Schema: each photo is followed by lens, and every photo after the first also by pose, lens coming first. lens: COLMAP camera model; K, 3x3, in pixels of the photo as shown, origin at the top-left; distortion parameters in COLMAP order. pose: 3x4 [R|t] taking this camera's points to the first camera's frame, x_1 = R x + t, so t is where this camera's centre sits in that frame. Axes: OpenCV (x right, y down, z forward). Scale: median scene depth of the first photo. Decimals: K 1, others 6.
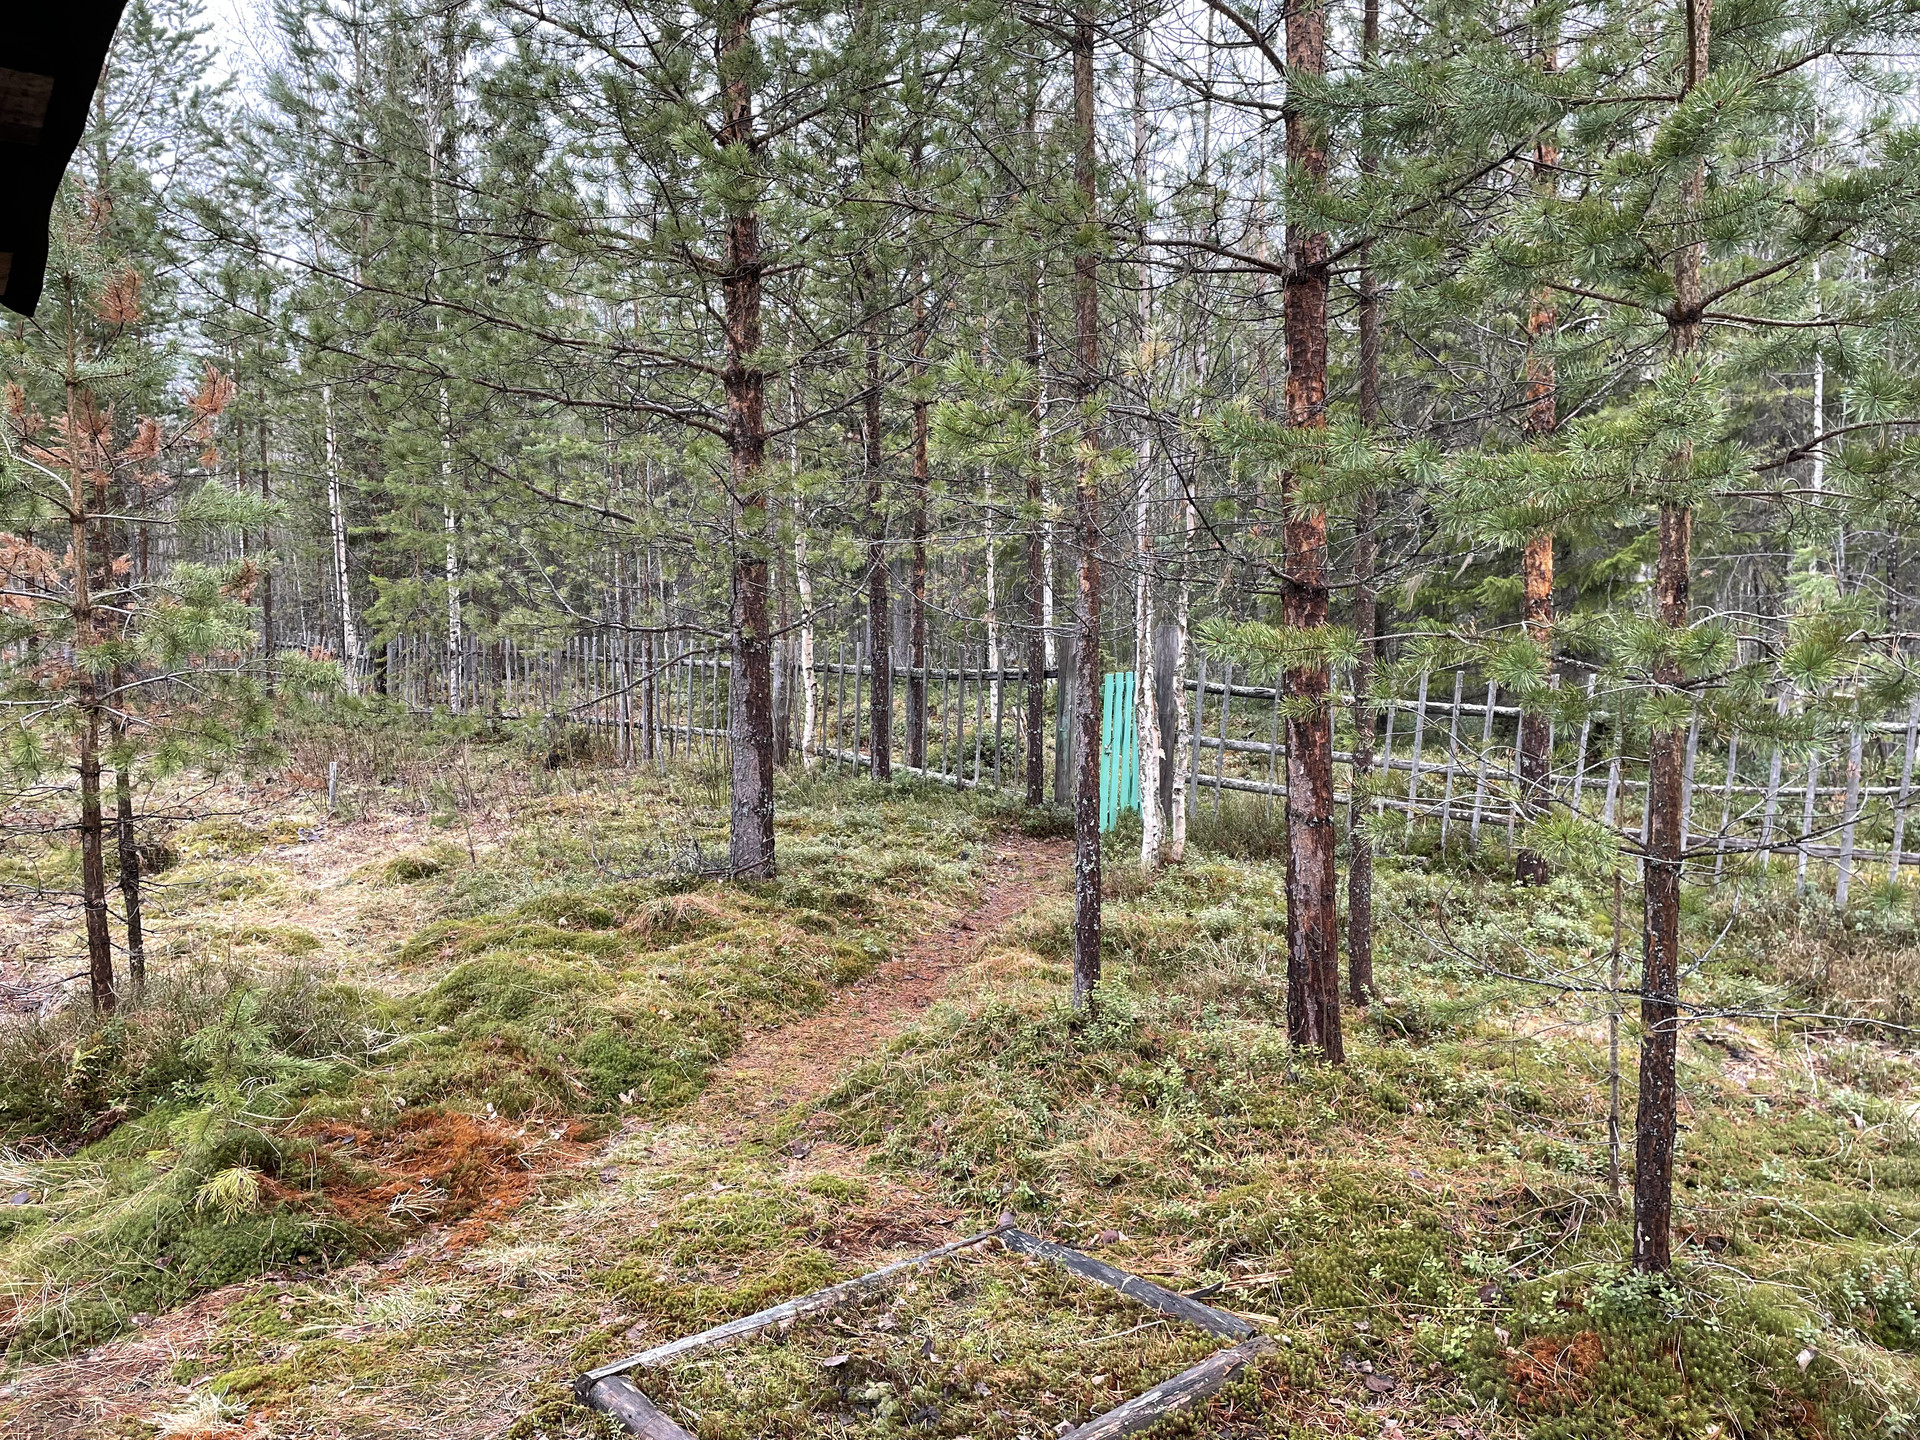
lens RADIAL K [[1449.2, 0, 962.8], [0, 1449.2, 700.2], [0, 0, 1]] dist [0.095302, -0.112918]
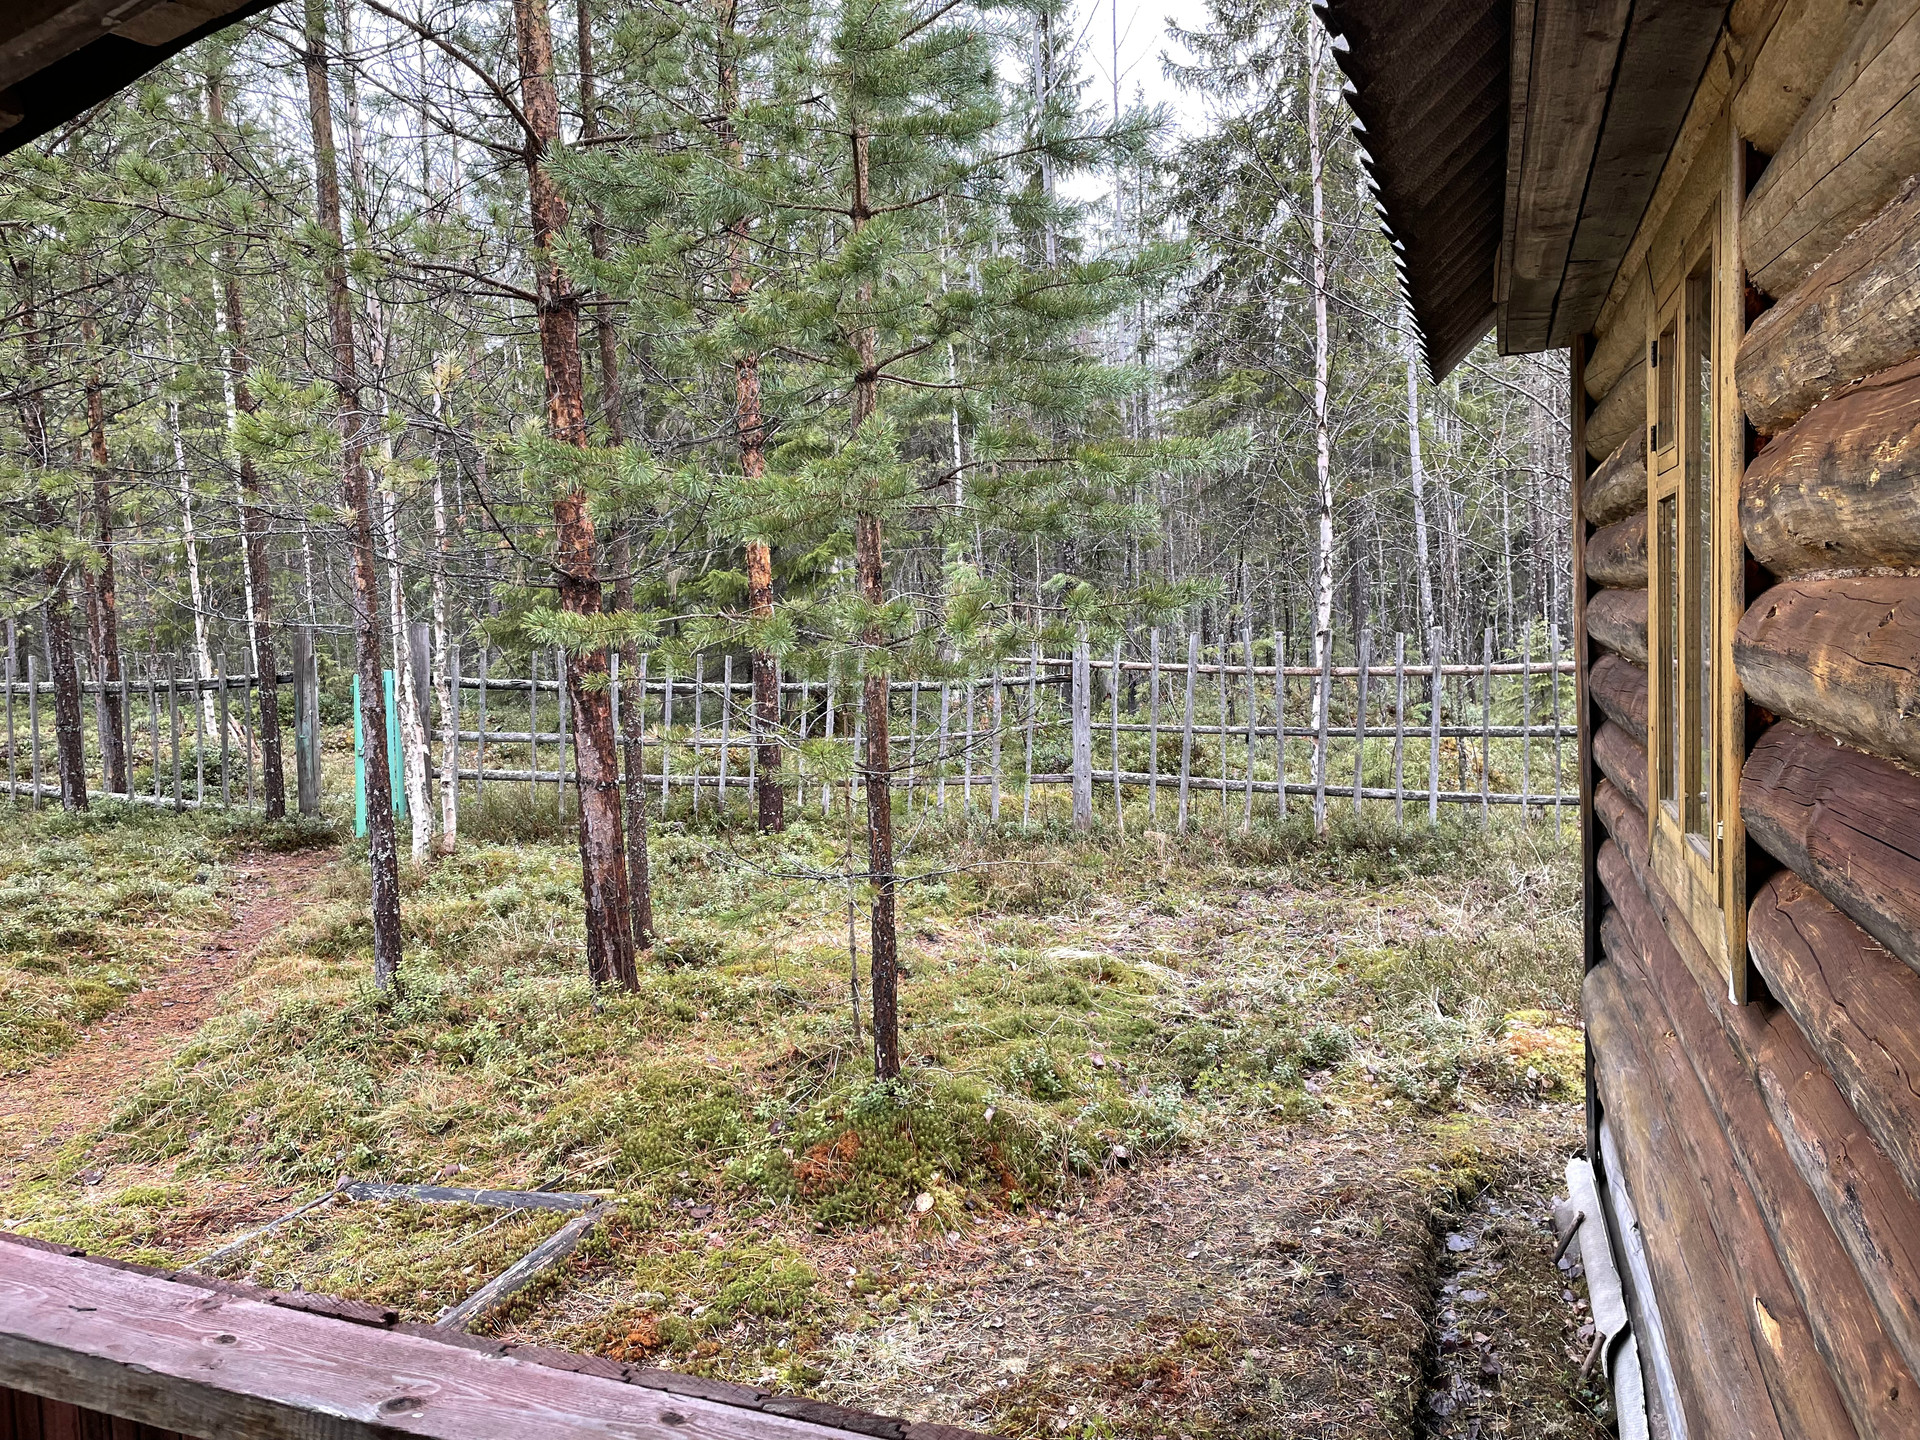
lens RADIAL K [[1449.2, 0, 962.8], [0, 1449.2, 700.2], [0, 0, 1]] dist [0.095302, -0.112918]
pose [[0.866586, -0.065274, 0.494740, -0.074344], [0.063895, 0.997762, 0.019723, 0.011577], [-0.494920, 0.014520, 0.868817, -0.131678]]
